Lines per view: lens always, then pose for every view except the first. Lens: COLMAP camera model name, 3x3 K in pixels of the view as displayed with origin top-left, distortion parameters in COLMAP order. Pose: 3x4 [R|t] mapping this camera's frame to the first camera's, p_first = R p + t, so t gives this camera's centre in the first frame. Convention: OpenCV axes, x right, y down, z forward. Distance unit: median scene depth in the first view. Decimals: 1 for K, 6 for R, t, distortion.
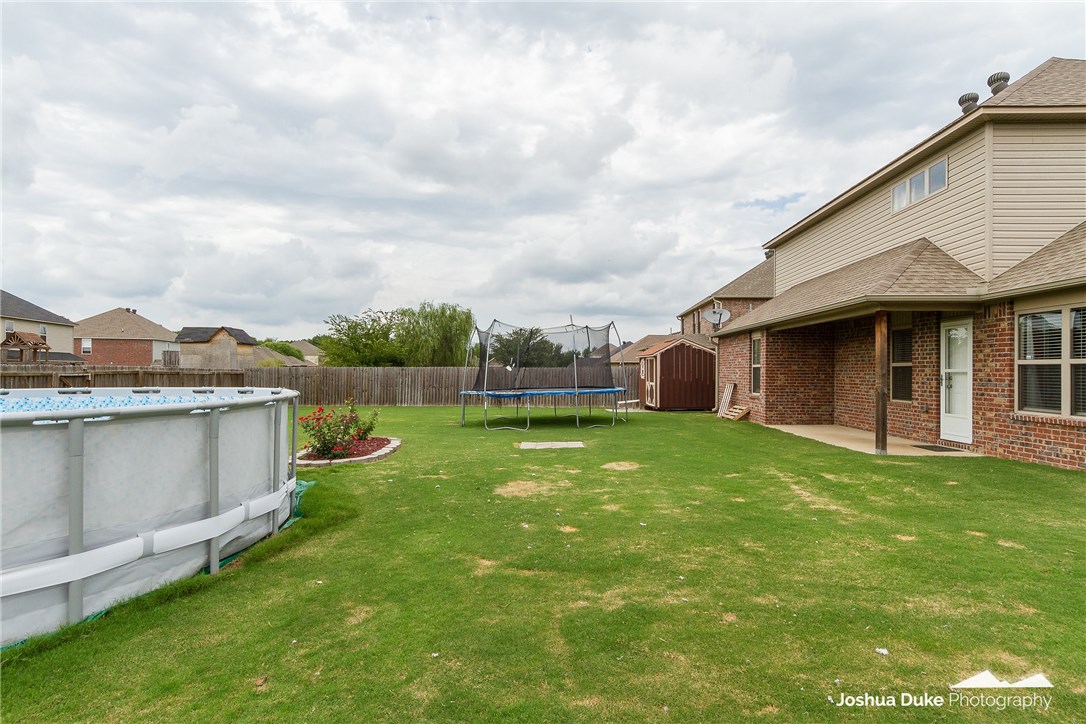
lens RADIAL K [[592.9, 0, 561.7], [0, 592.9, 363.0], [0, 0, 1]] dist [0.002295, 0.000820]
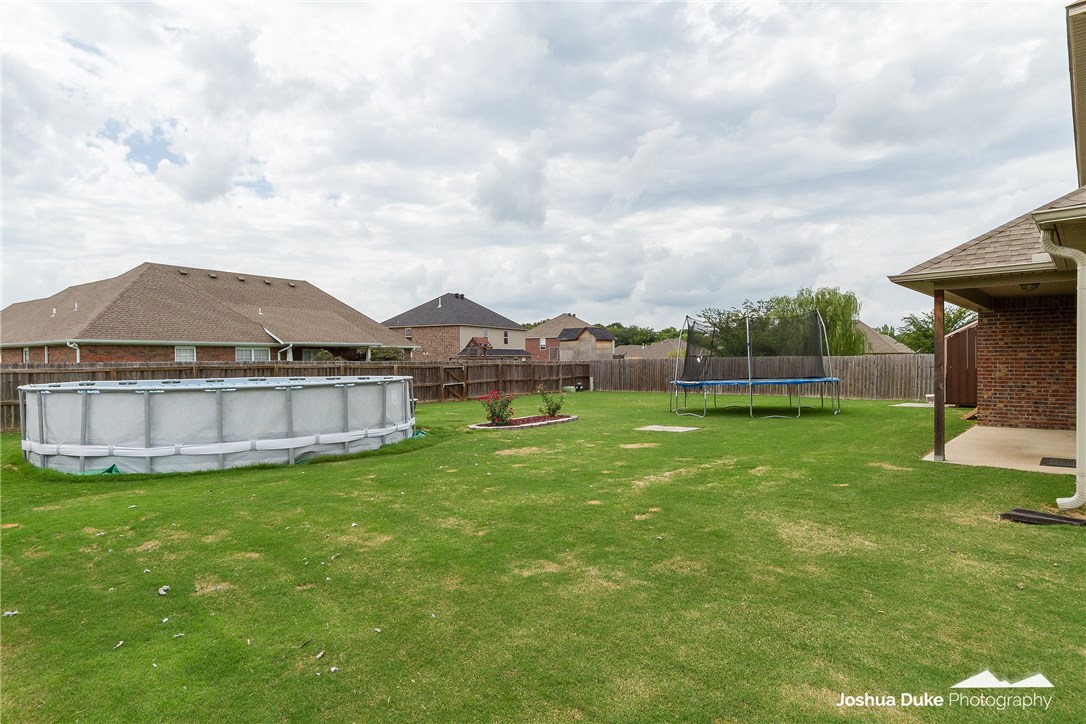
lens RADIAL K [[592.9, 0, 561.7], [0, 592.9, 363.0], [0, 0, 1]] dist [0.002295, 0.000820]
pose [[0.762876, -0.007493, -0.646502, 0.436123], [0.020558, 0.999708, 0.012671, -0.004495], [0.646218, -0.022957, 0.762807, 0.005738]]
